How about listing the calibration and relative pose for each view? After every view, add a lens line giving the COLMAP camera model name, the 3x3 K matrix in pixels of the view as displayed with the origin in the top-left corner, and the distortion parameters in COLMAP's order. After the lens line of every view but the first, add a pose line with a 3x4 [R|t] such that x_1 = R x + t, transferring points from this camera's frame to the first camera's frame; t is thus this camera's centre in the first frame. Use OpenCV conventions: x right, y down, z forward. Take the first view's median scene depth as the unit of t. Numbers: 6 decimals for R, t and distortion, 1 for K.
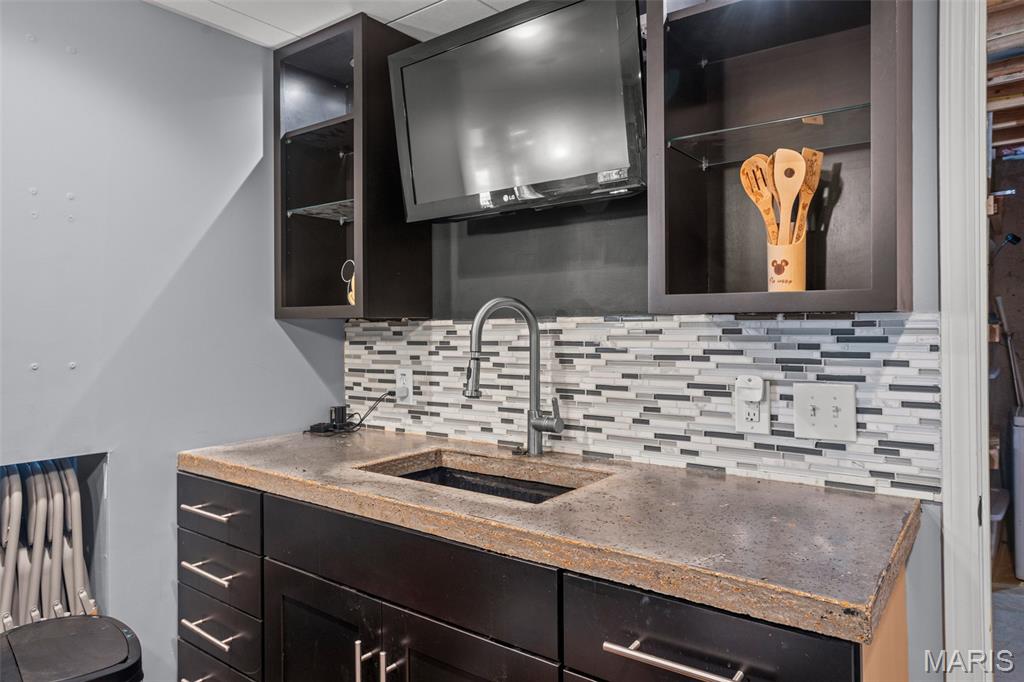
lens RADIAL K [[657.1, 0, 511.8], [0, 657.1, 337.7], [0, 0, 1]] dist [0.000013, 0.000007]
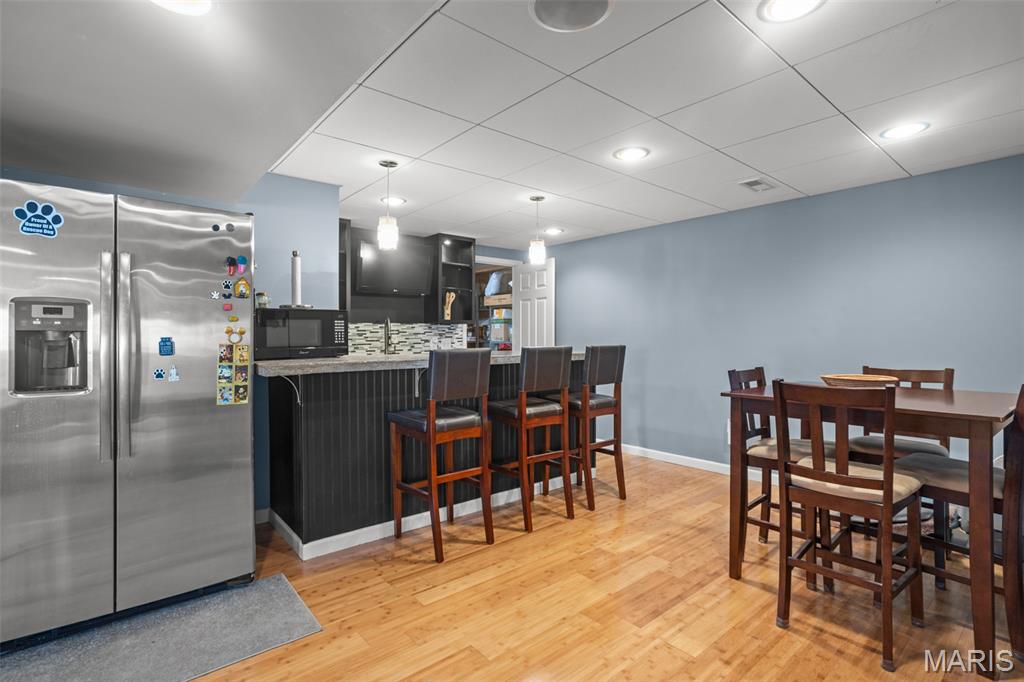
lens RADIAL K [[493.0, 0, 512.5], [0, 493.0, 335.0], [0, 0, 1]] dist [-0.041748, 0.010939]
pose [[0.223199, -0.003149, 0.974768, -2.724528], [0.005070, 0.999985, 0.002069, 0.036013], [-0.974760, 0.004481, 0.223212, -0.283091]]
